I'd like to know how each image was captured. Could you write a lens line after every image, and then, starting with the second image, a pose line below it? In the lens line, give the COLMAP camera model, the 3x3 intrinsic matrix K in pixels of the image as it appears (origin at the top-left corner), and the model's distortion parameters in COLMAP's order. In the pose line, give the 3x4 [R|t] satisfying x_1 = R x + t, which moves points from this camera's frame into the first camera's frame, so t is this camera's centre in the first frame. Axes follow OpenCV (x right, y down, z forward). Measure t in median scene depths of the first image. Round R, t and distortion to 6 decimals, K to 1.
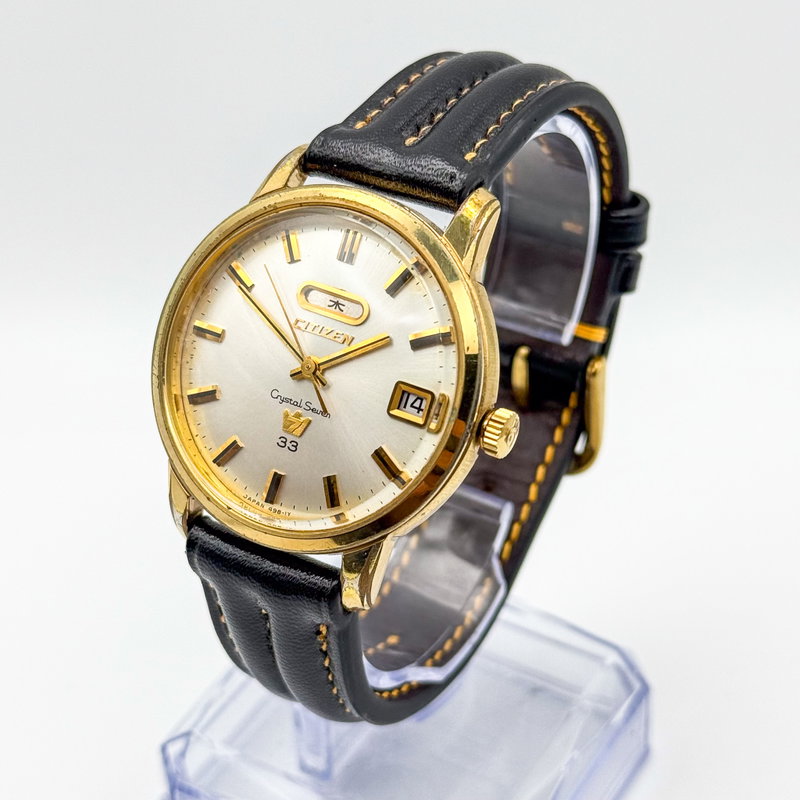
lens RADIAL K [[1911.5, 0, 400.0], [0, 1911.5, 400.0], [0, 0, 1]] dist [0.004732, -0.007135]
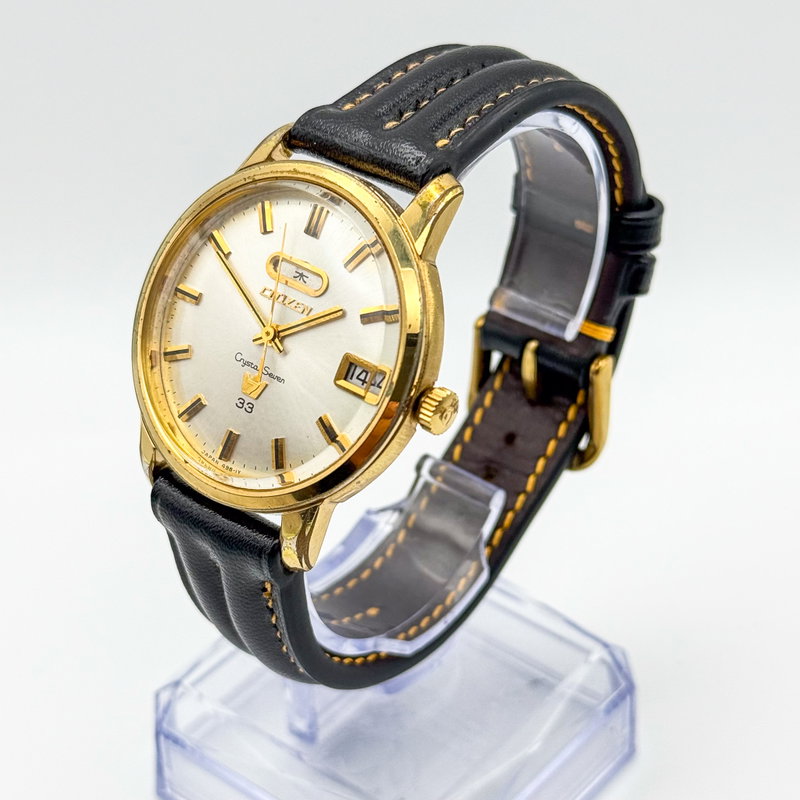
lens RADIAL K [[1911.5, 0, 400.0], [0, 1911.5, 400.0], [0, 0, 1]] dist [0.004732, -0.007135]
pose [[0.987594, 0.084756, -0.132191, 0.158918], [-0.085691, 0.996321, -0.001392, 0.013900], [0.131587, 0.012703, 0.991223, -0.024200]]
